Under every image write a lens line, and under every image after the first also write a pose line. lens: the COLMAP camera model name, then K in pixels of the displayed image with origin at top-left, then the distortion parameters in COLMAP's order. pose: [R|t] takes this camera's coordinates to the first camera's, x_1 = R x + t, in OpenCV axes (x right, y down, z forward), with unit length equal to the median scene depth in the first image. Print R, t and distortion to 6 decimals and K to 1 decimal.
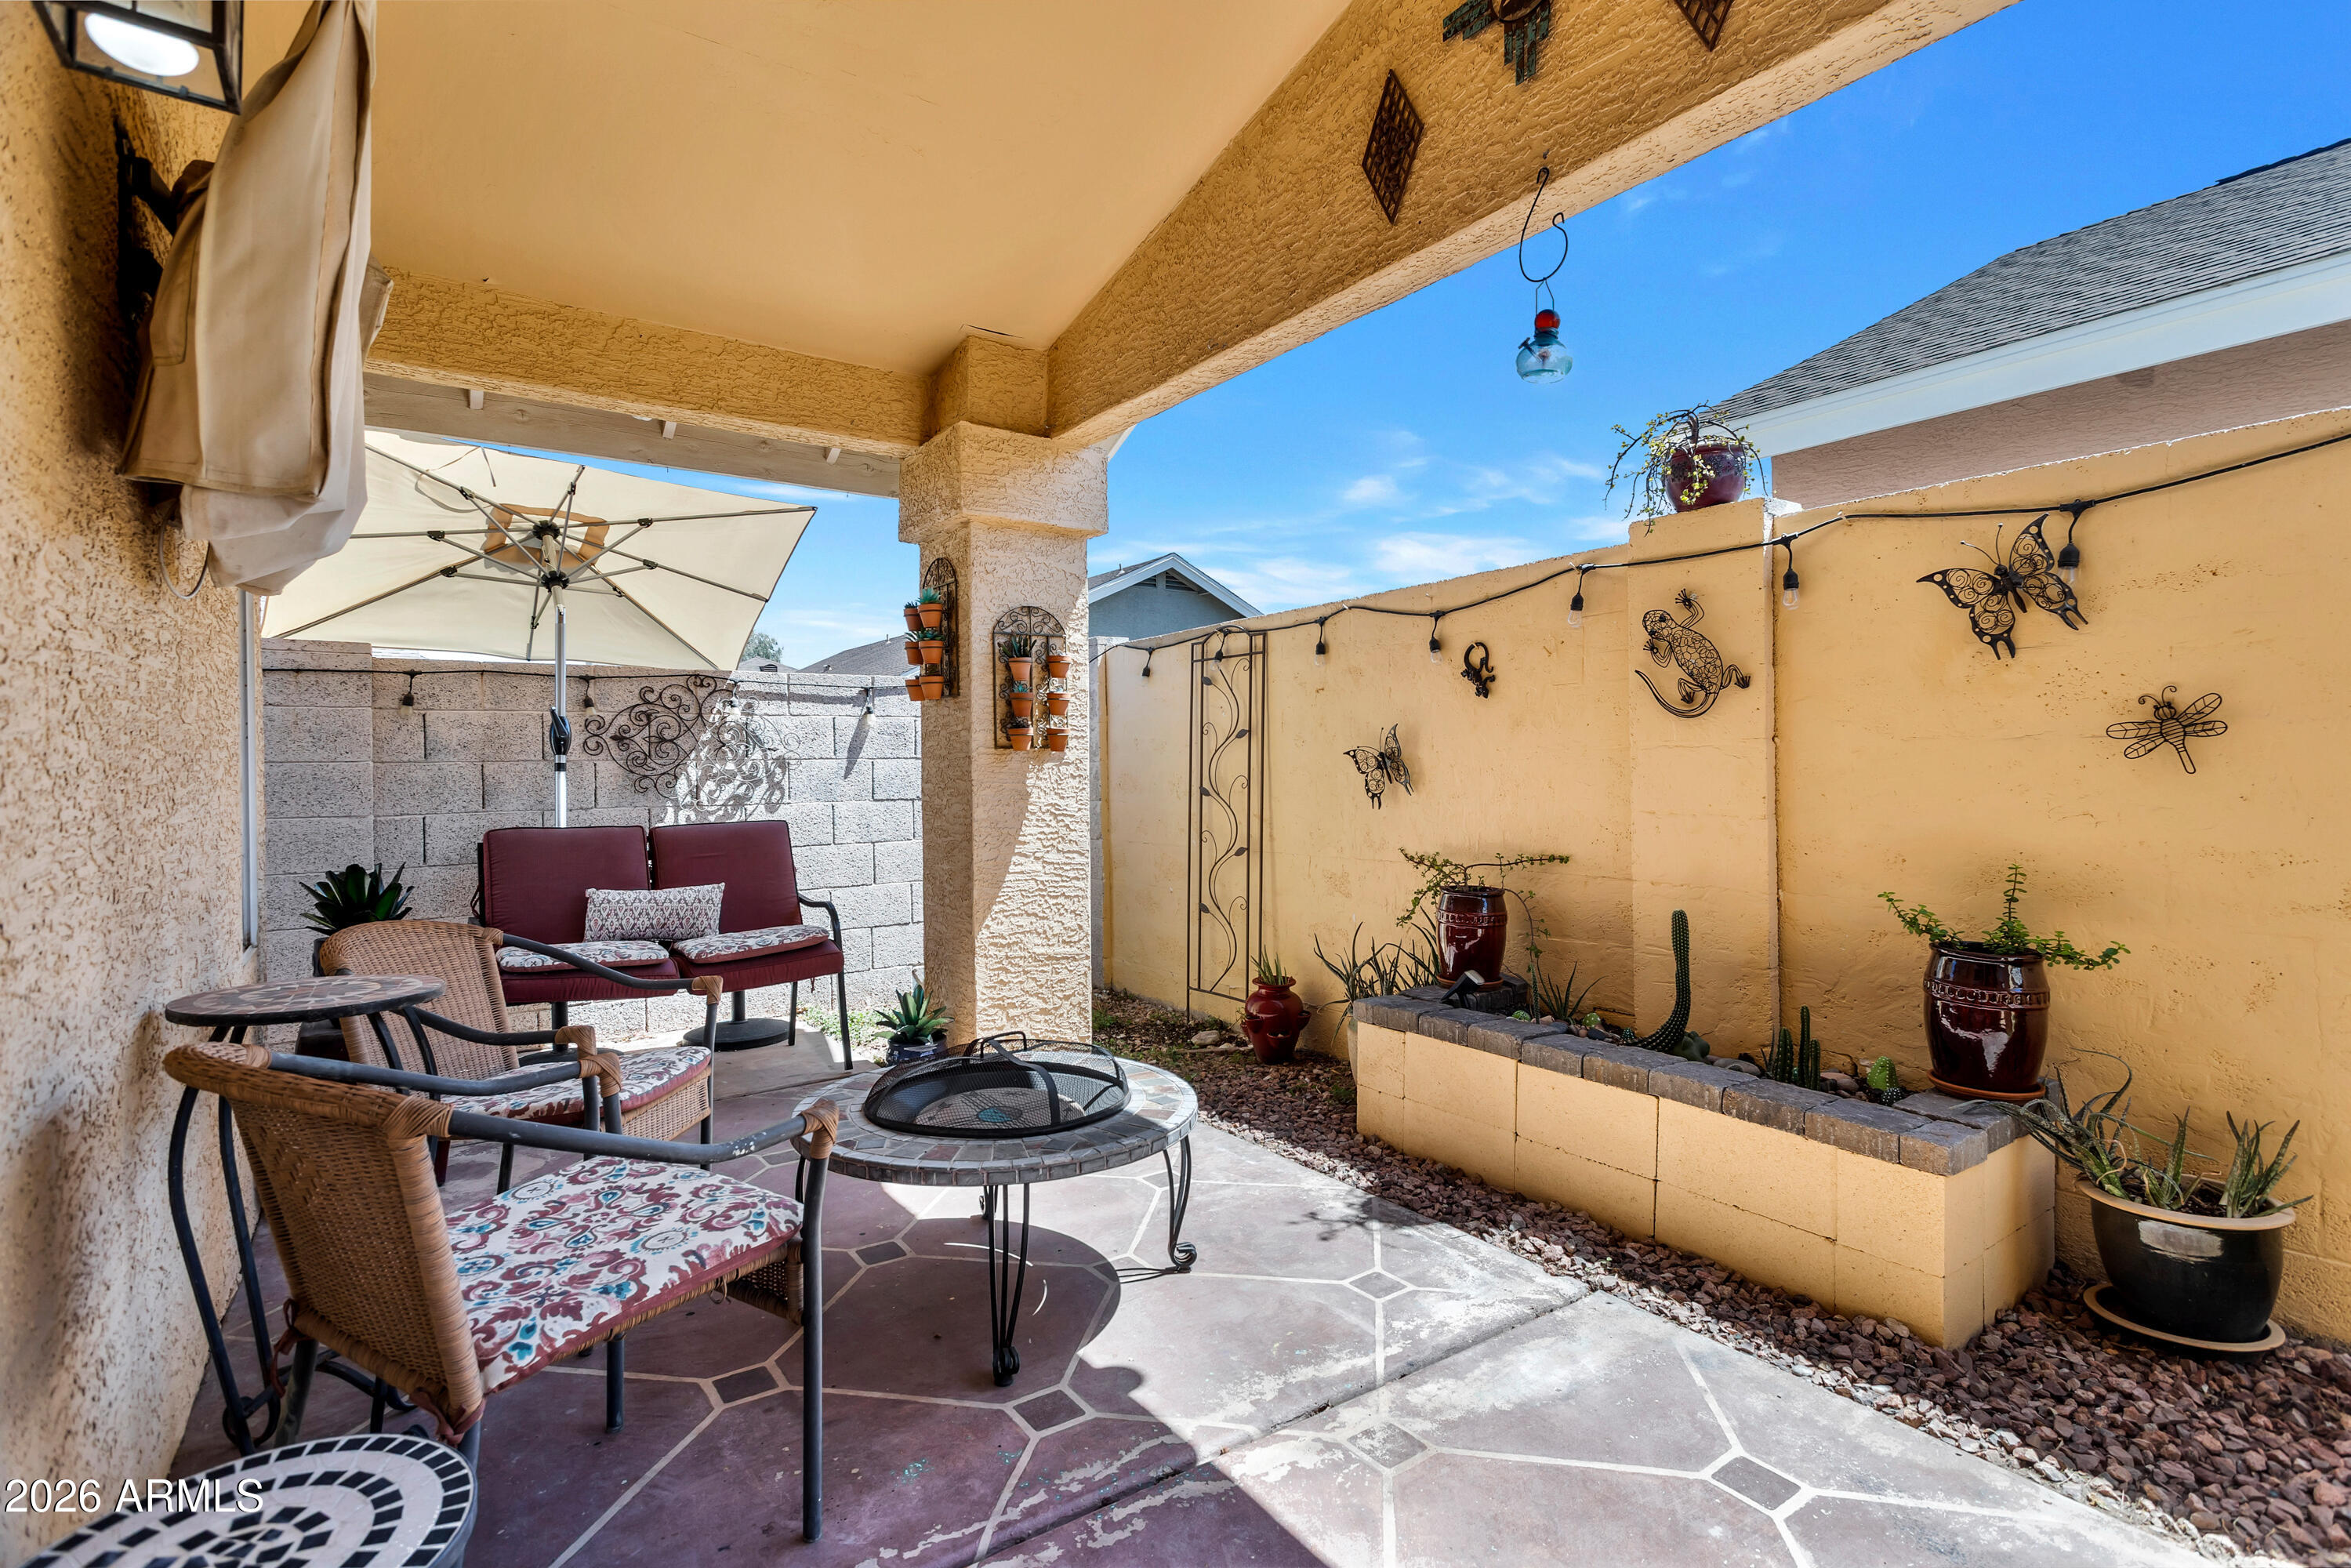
lens RADIAL K [[1115.4, 0, 1171.6], [0, 1115.4, 767.2], [0, 0, 1]] dist [0.002611, 0.001045]
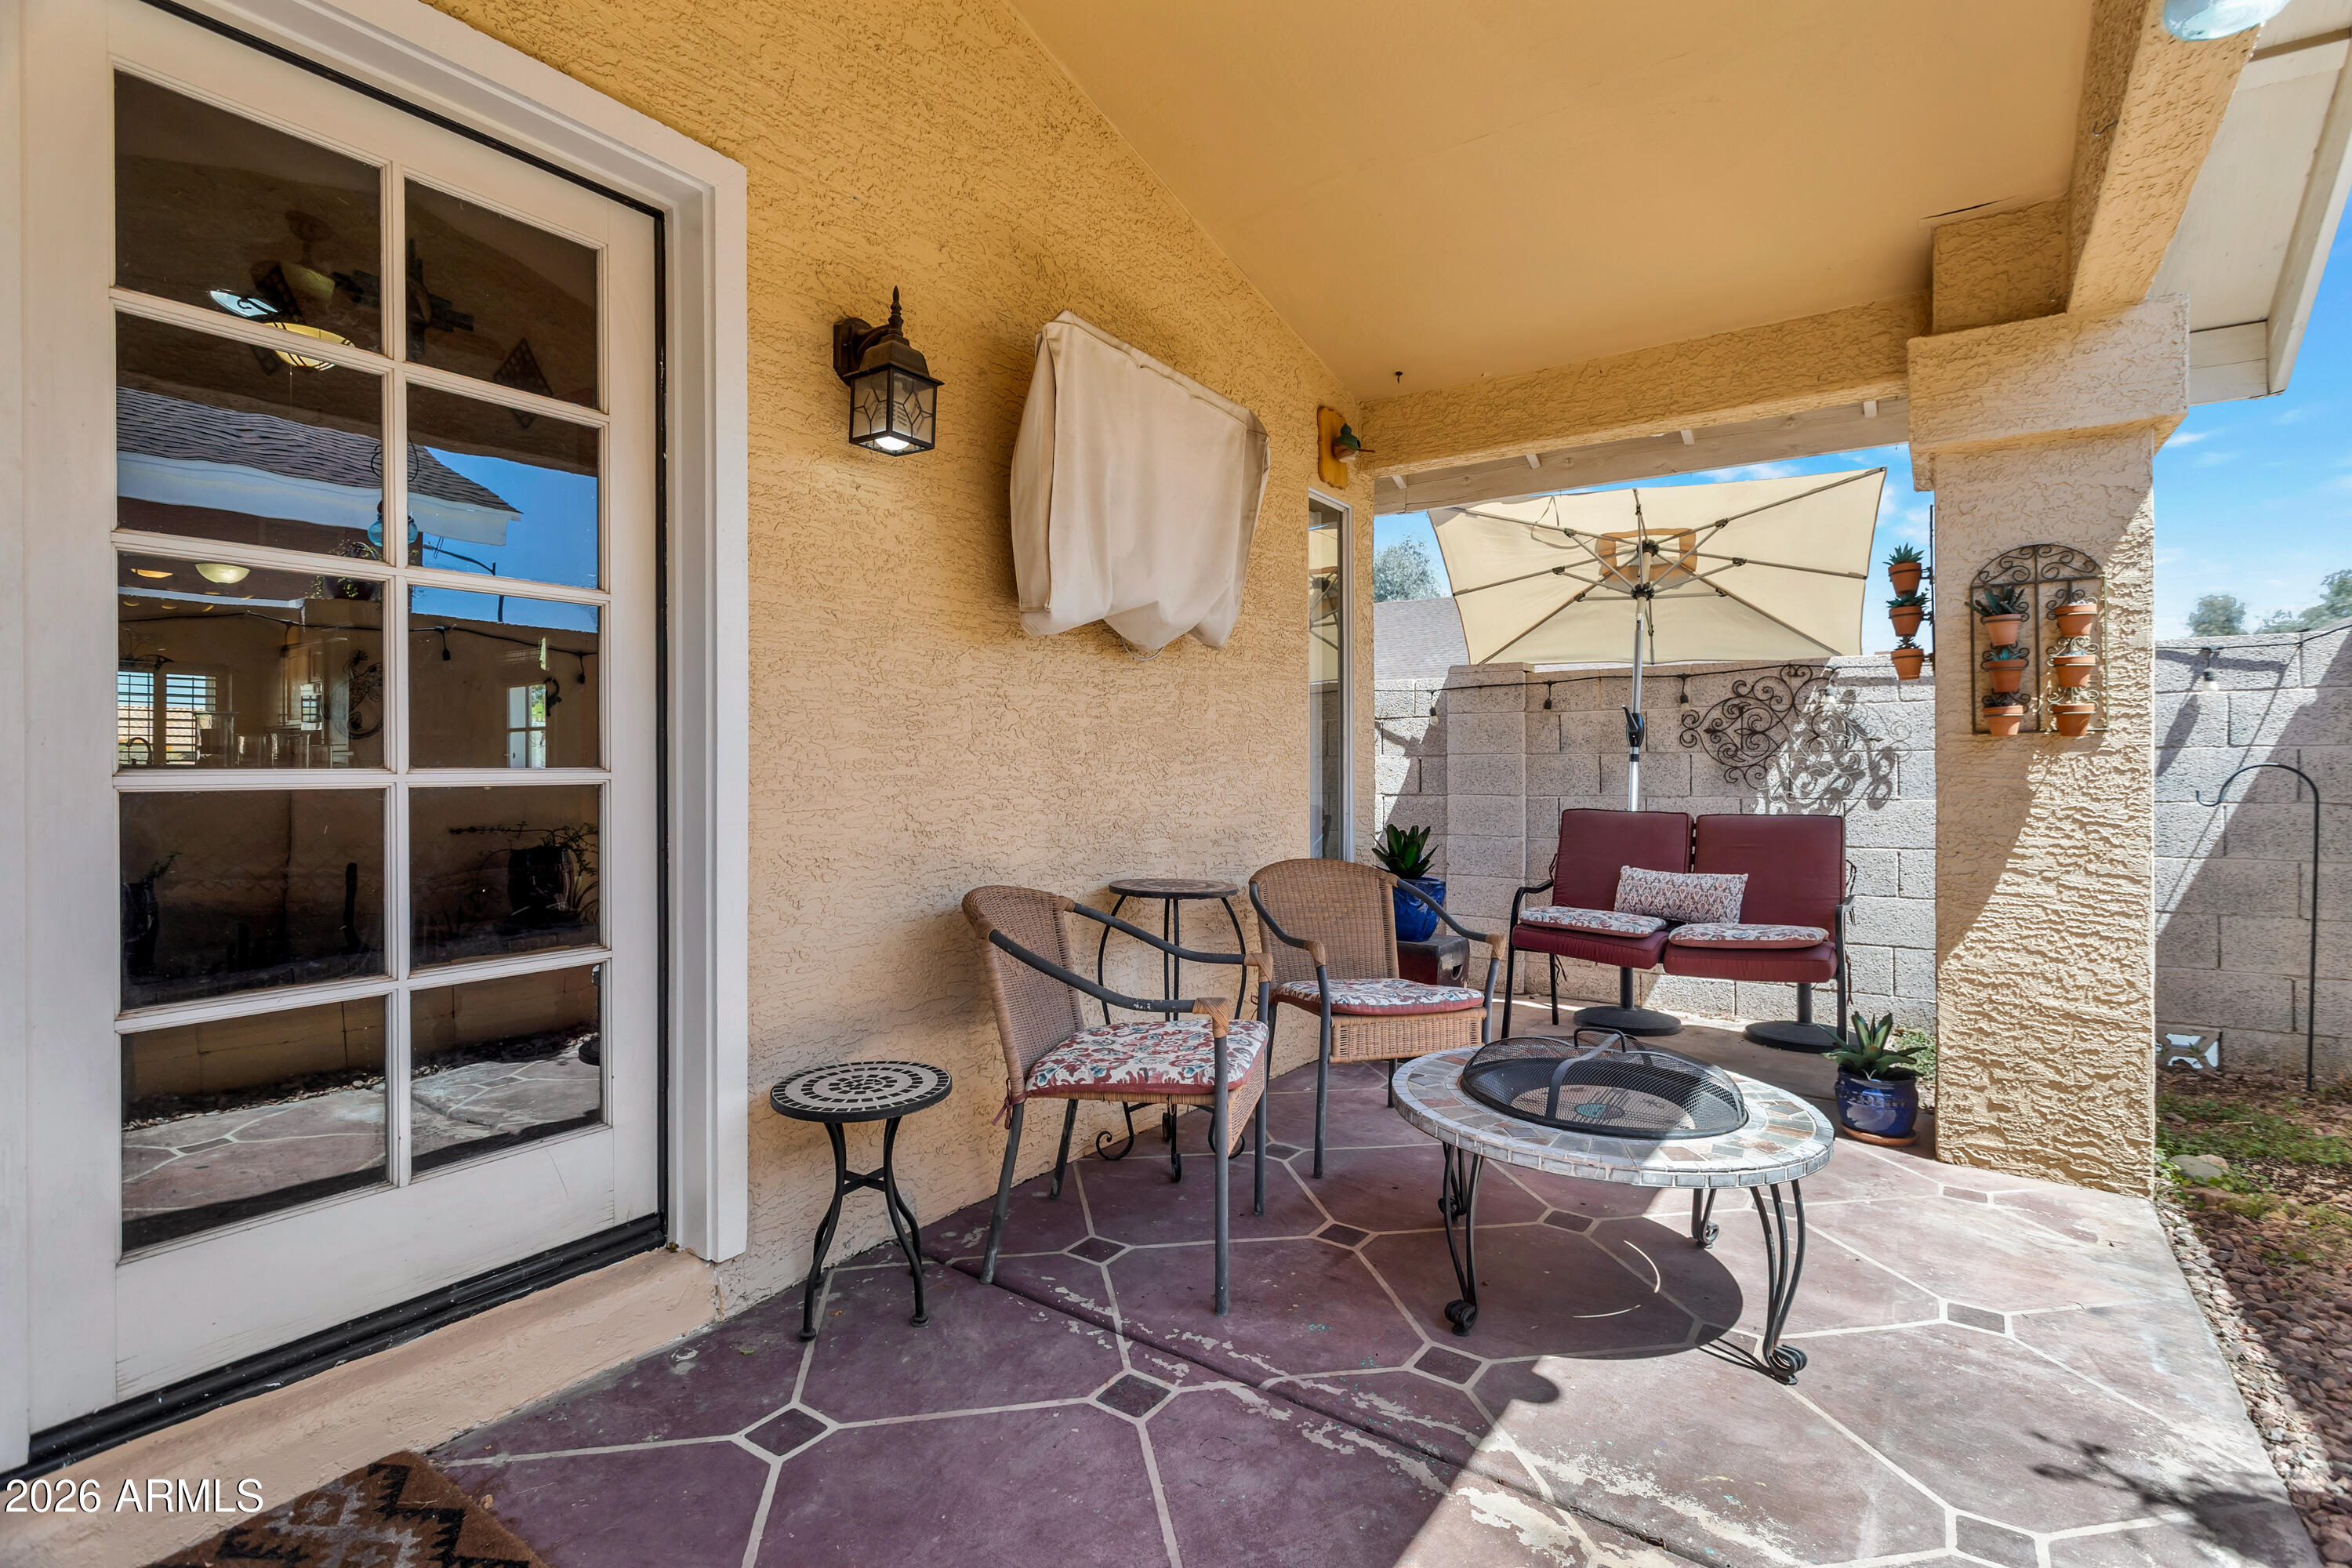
lens RADIAL K [[1115.9, 0, 1194.6], [0, 1115.9, 771.5], [0, 0, 1]] dist [0.002611, 0.001045]
pose [[0.345568, 0.012126, -0.938315, 0.385596], [-0.005670, 0.999925, 0.010834, 0.004321], [0.938377, 0.001576, 0.345611, 0.202676]]
